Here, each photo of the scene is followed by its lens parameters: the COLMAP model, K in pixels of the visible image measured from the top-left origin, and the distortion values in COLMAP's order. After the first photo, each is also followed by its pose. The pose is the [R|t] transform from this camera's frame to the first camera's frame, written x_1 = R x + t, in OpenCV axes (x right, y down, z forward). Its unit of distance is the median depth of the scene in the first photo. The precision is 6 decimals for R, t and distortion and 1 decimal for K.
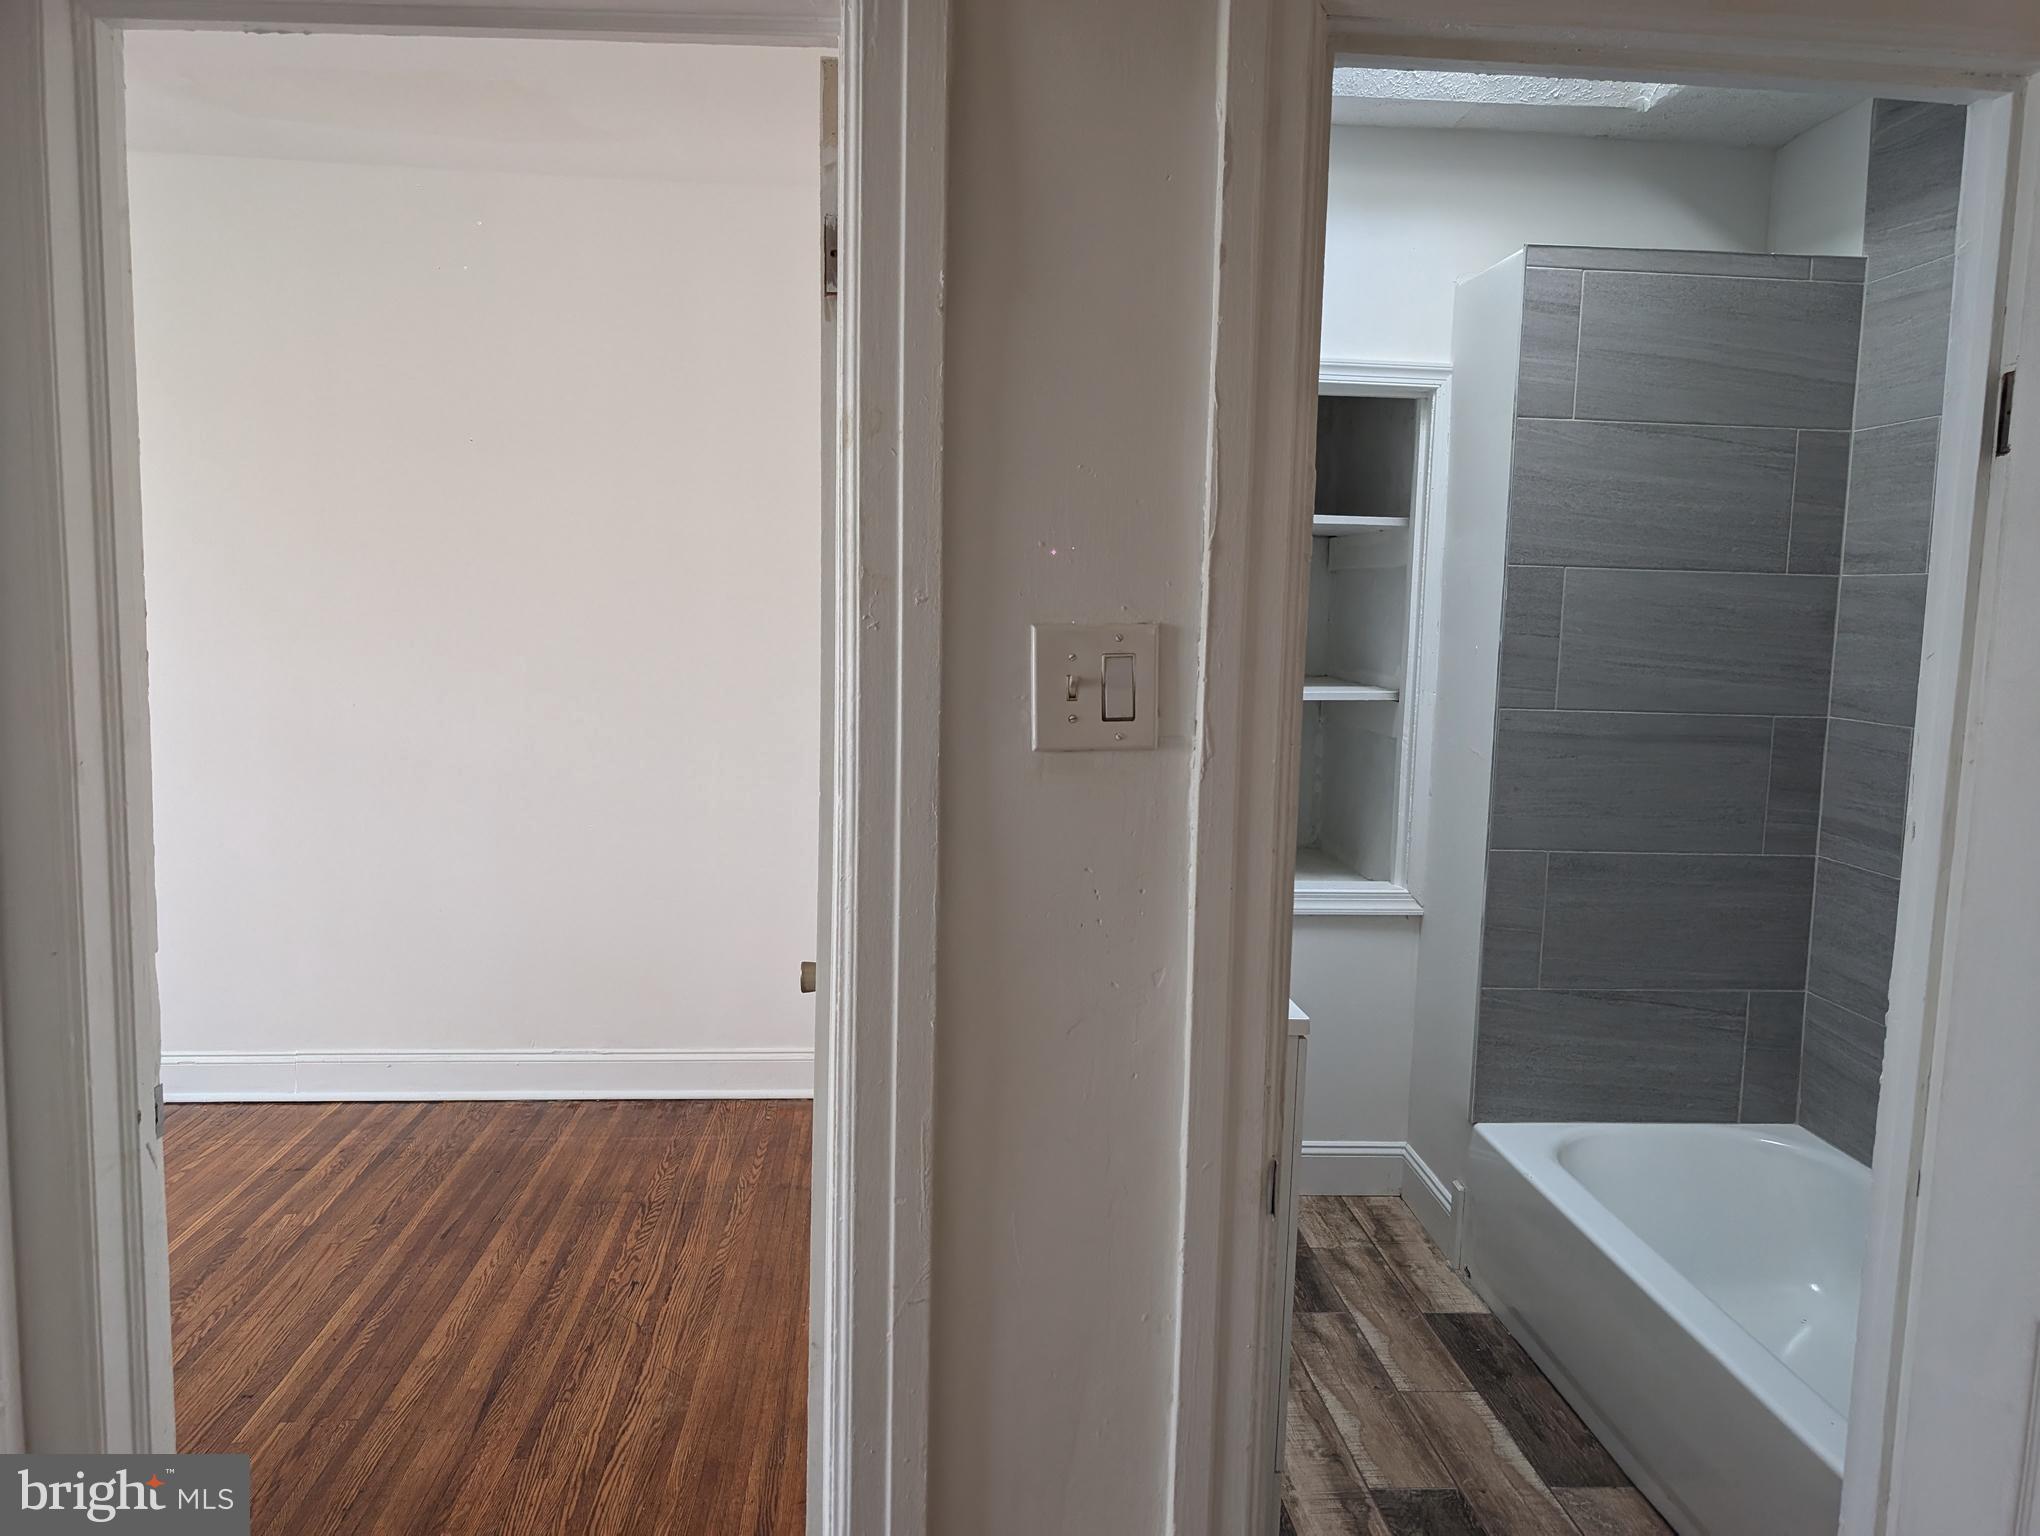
lens RADIAL K [[1506.2, 0, 1020.0], [0, 1506.2, 768.0], [0, 0, 1]] dist [0.012768, -0.010707]
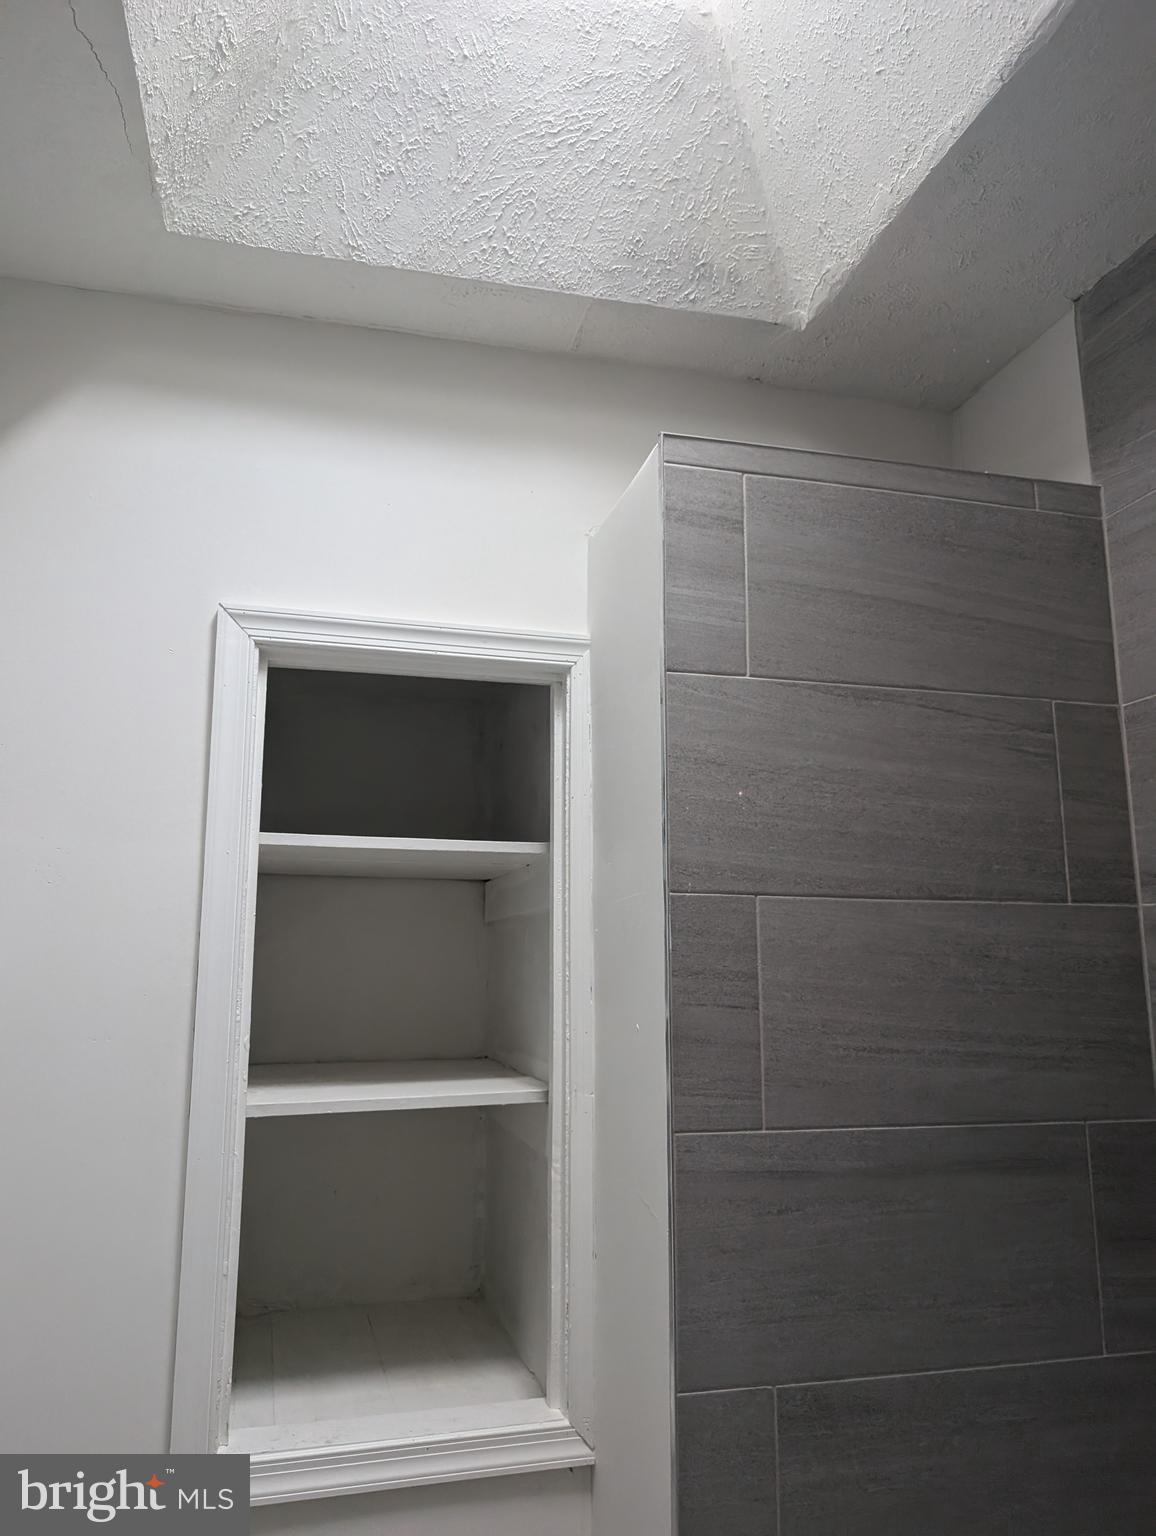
lens RADIAL K [[1176.6, 0, 564.7], [0, 1176.6, 750.6], [0, 0, 1]] dist [0.009138, -0.009455]
pose [[0.984884, 0.006959, 0.173075, 0.192803], [0.043570, 0.957113, -0.286419, -0.052692], [-0.167645, 0.289630, 0.942342, 0.522223]]
